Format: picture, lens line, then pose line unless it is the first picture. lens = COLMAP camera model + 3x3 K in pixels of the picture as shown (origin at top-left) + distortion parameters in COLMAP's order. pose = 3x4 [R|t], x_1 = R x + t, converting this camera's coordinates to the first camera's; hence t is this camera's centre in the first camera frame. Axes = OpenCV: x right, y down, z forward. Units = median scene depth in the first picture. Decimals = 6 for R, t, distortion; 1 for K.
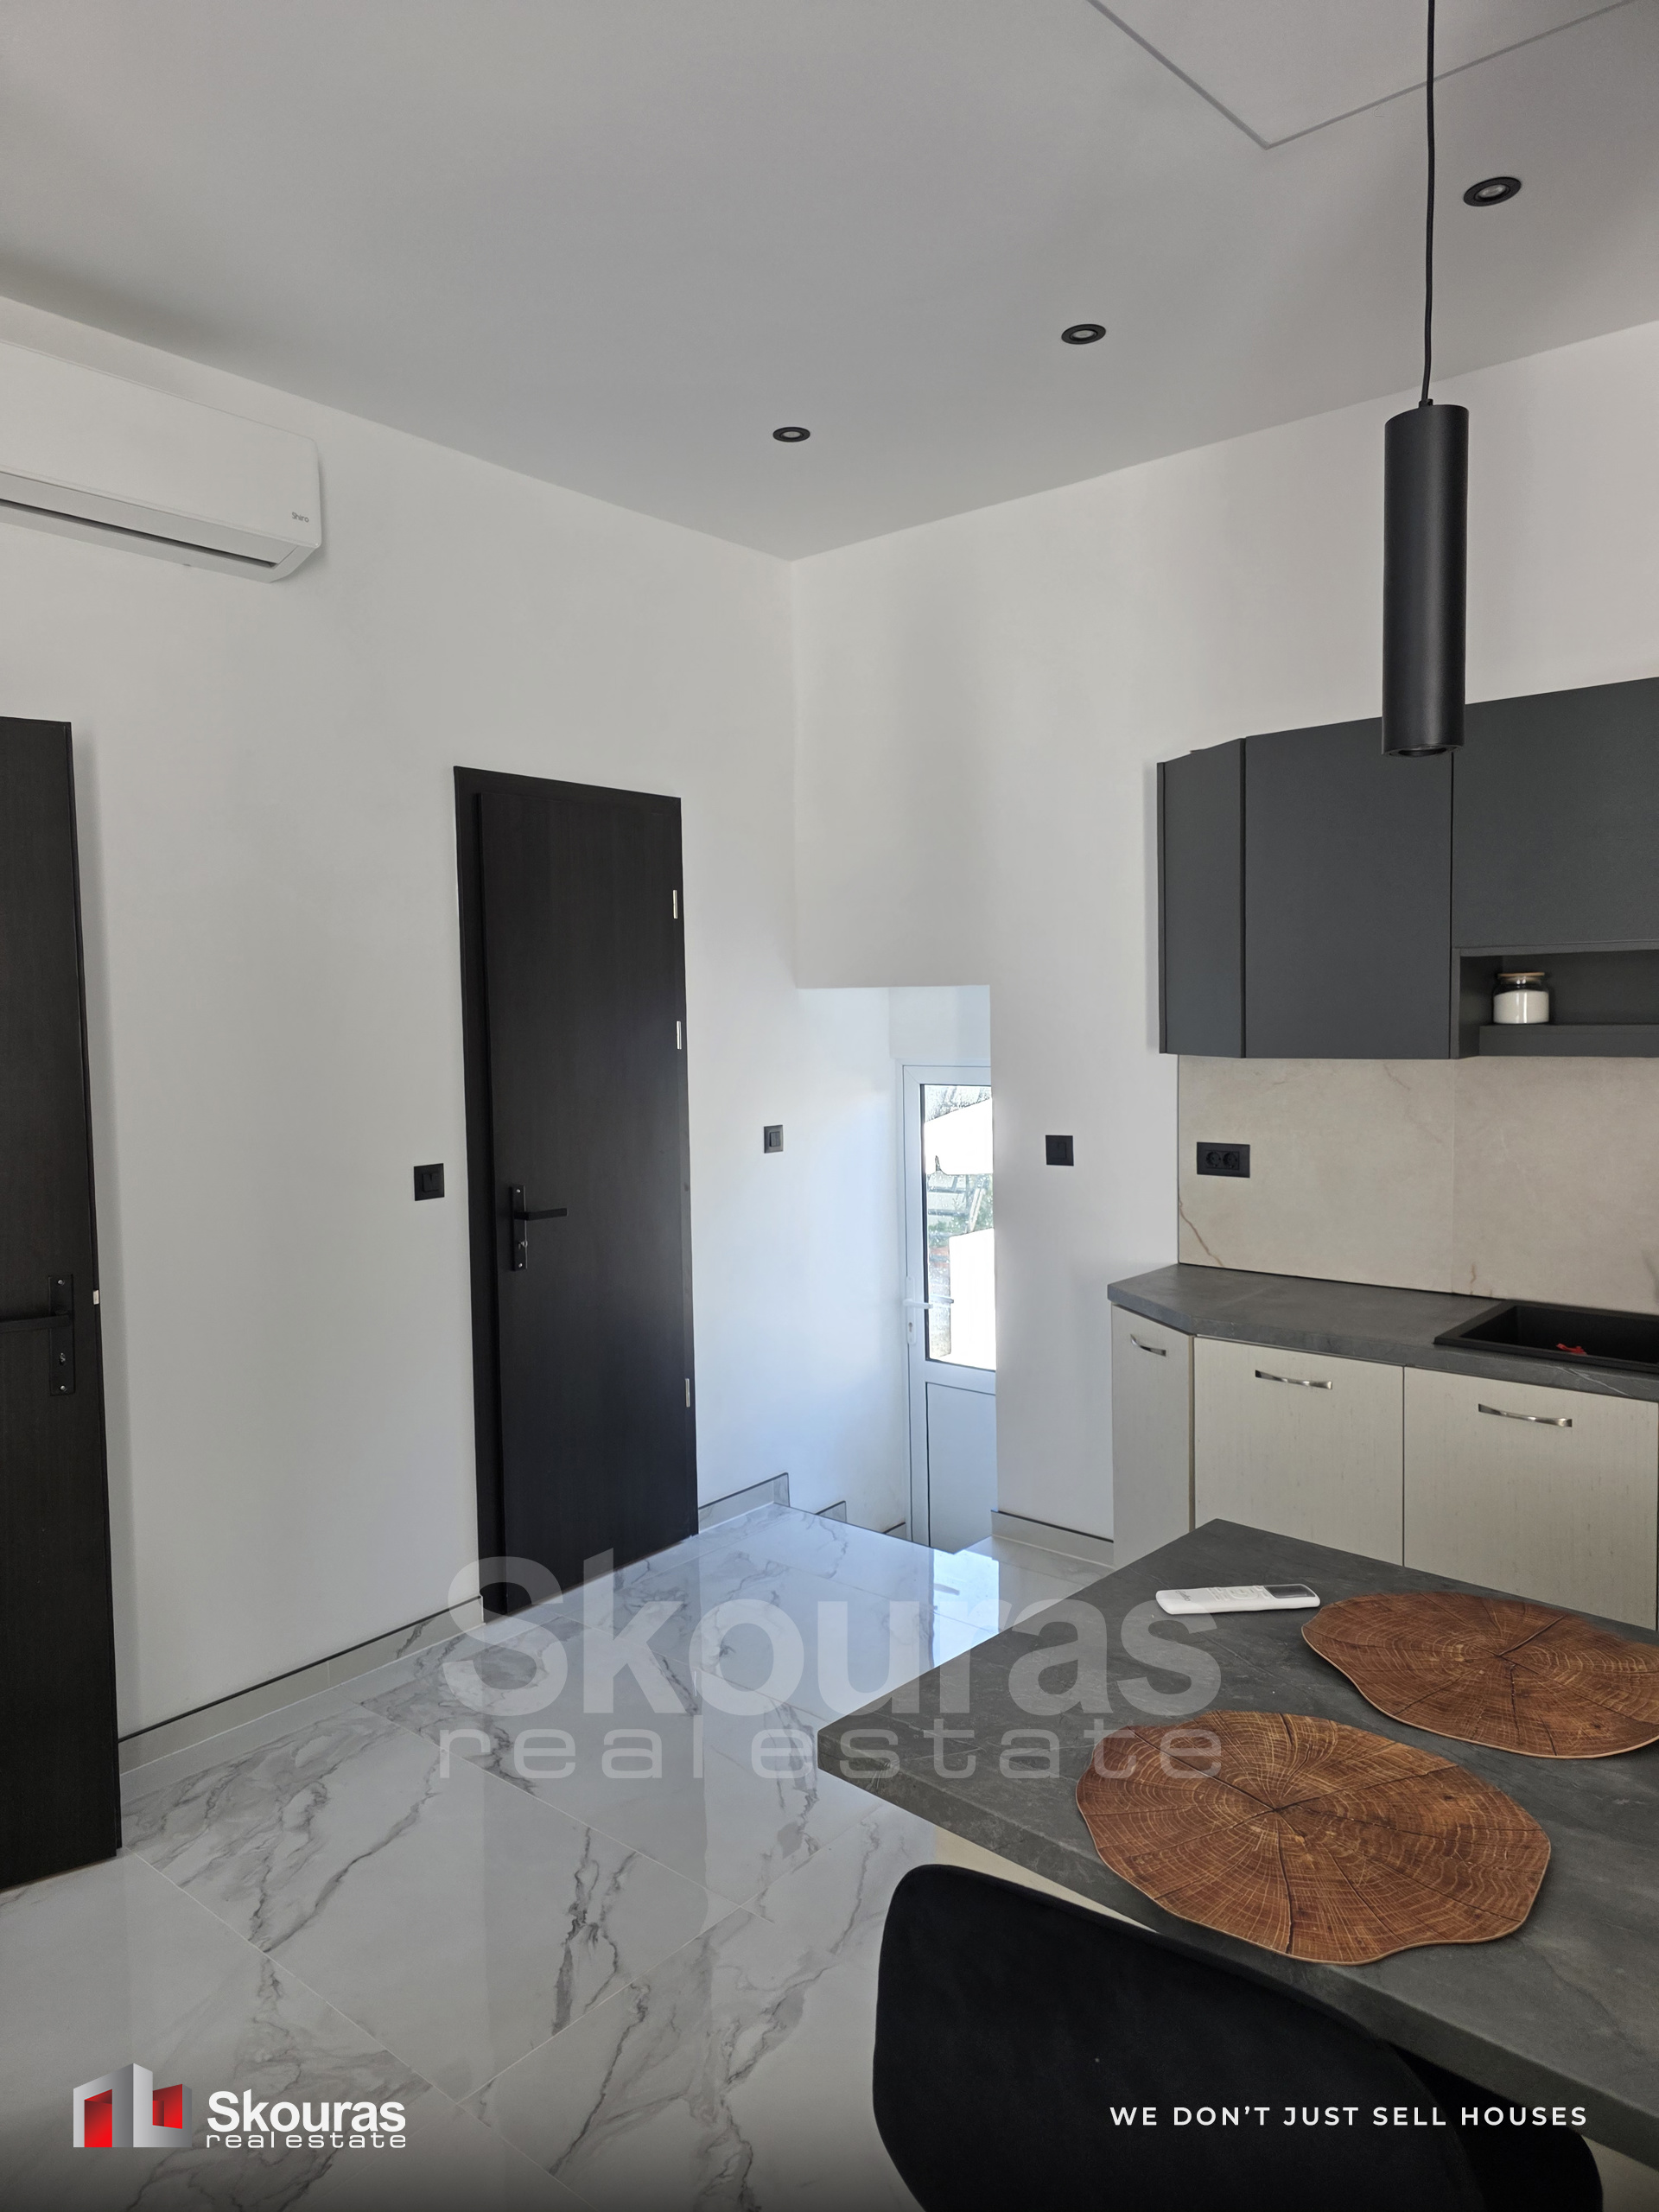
lens RADIAL K [[1481.9, 0, 814.1], [0, 1481.9, 1094.2], [0, 0, 1]] dist [0.033732, -0.004561]
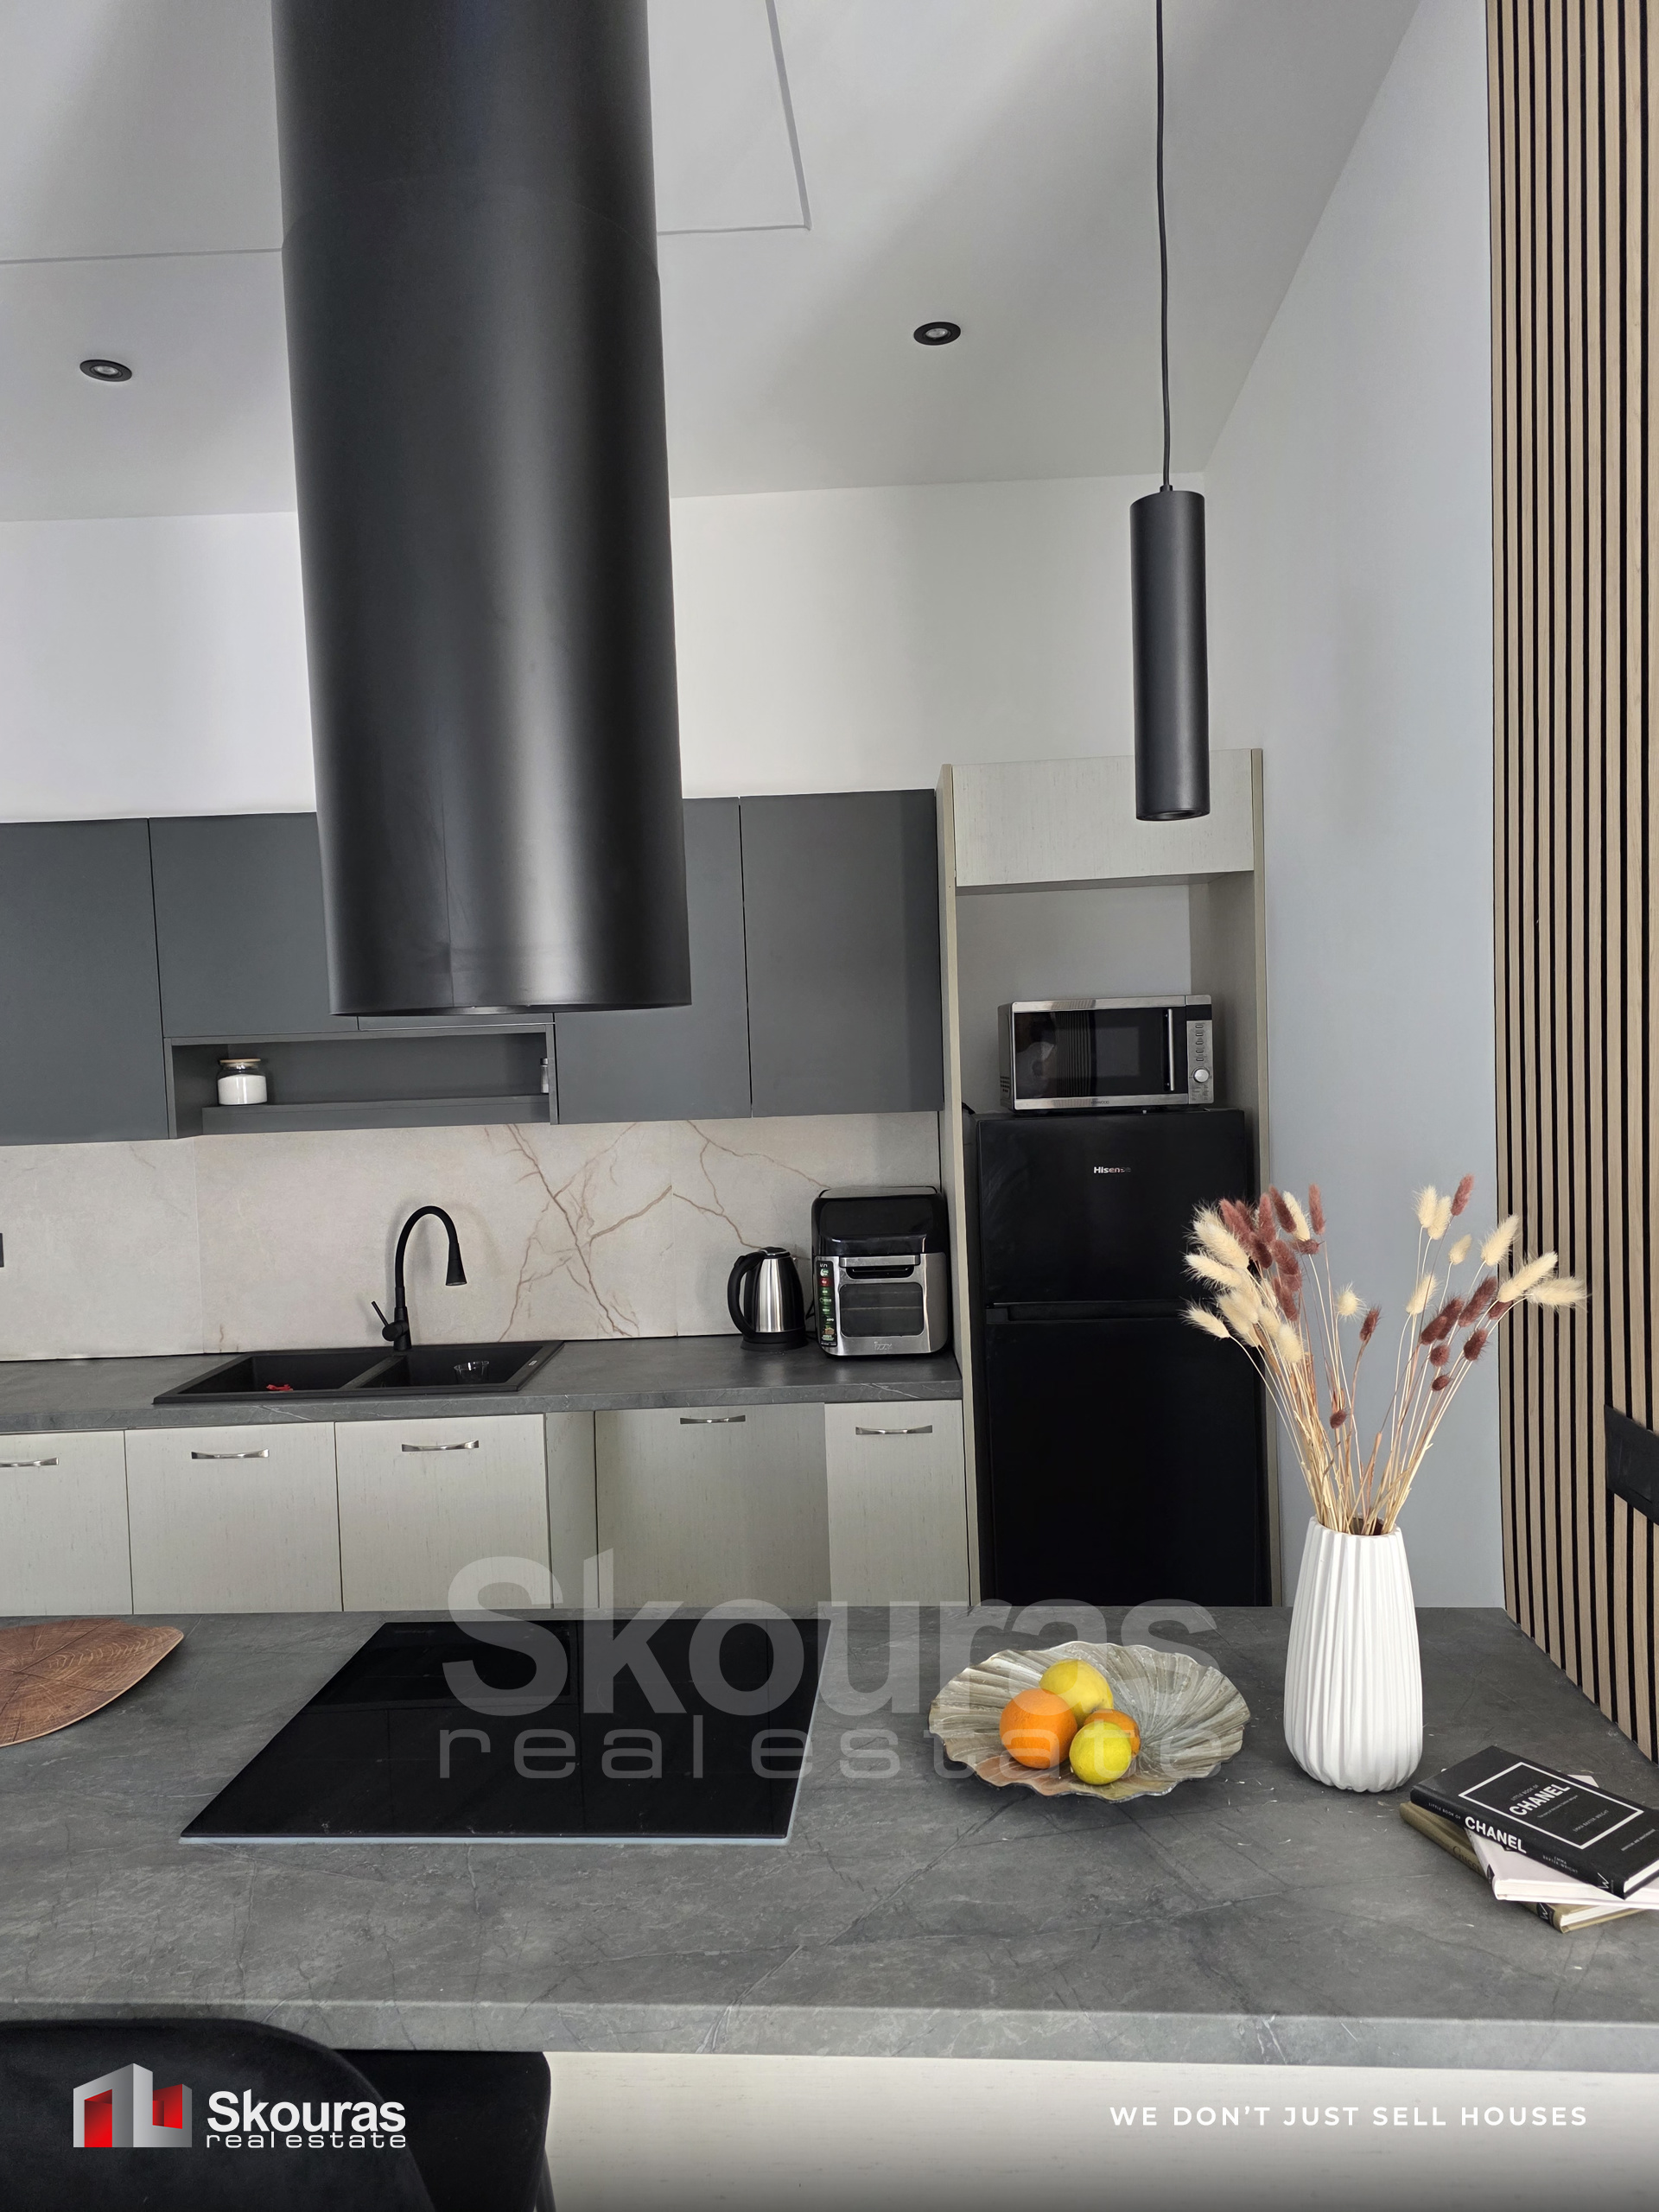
lens RADIAL K [[1481.9, 0, 844.9], [0, 1481.9, 1113.5], [0, 0, 1]] dist [0.033732, -0.004561]
pose [[0.772925, -0.044677, 0.632923, 0.113851], [0.063378, 0.997965, -0.006953, -0.003460], [-0.631324, 0.045487, 0.774184, -0.154292]]
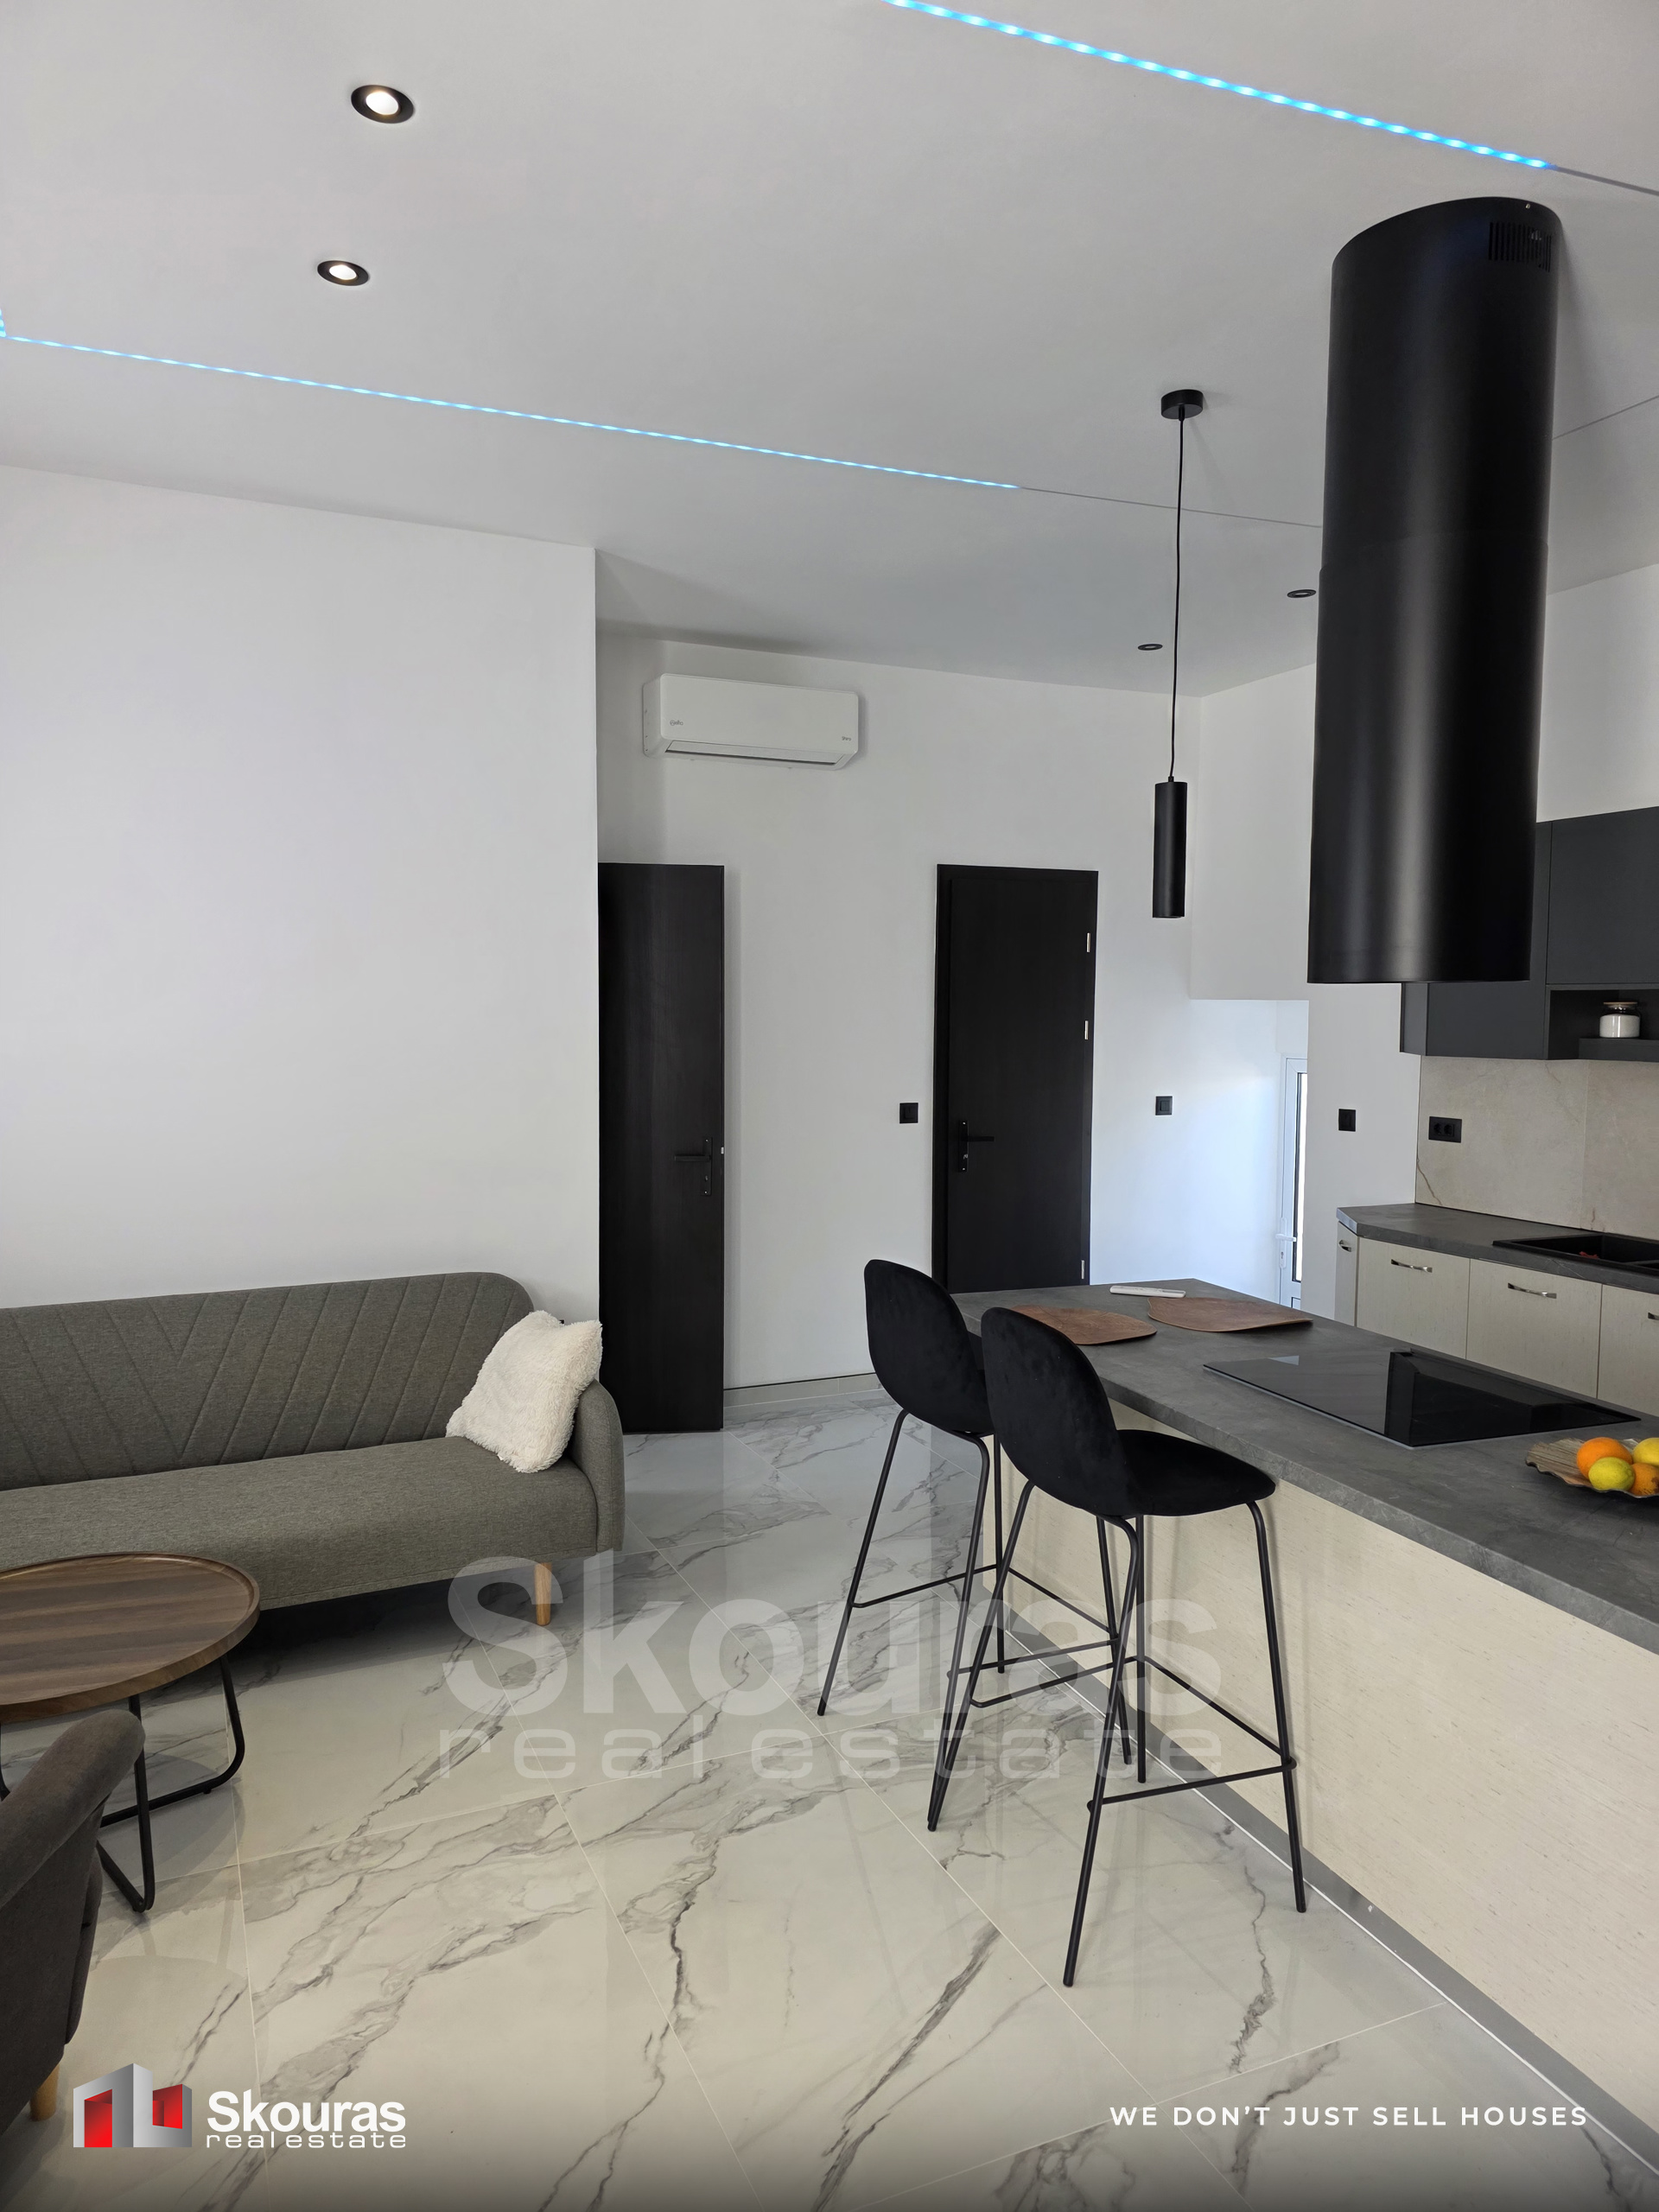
lens RADIAL K [[1481.9, 0, 834.1], [0, 1481.9, 1087.6], [0, 0, 1]] dist [0.033732, -0.004561]
pose [[0.906459, 0.043381, -0.420059, 0.398463], [-0.044429, 0.998986, 0.007295, 0.023180], [0.419950, 0.012050, 0.907467, -0.606879]]
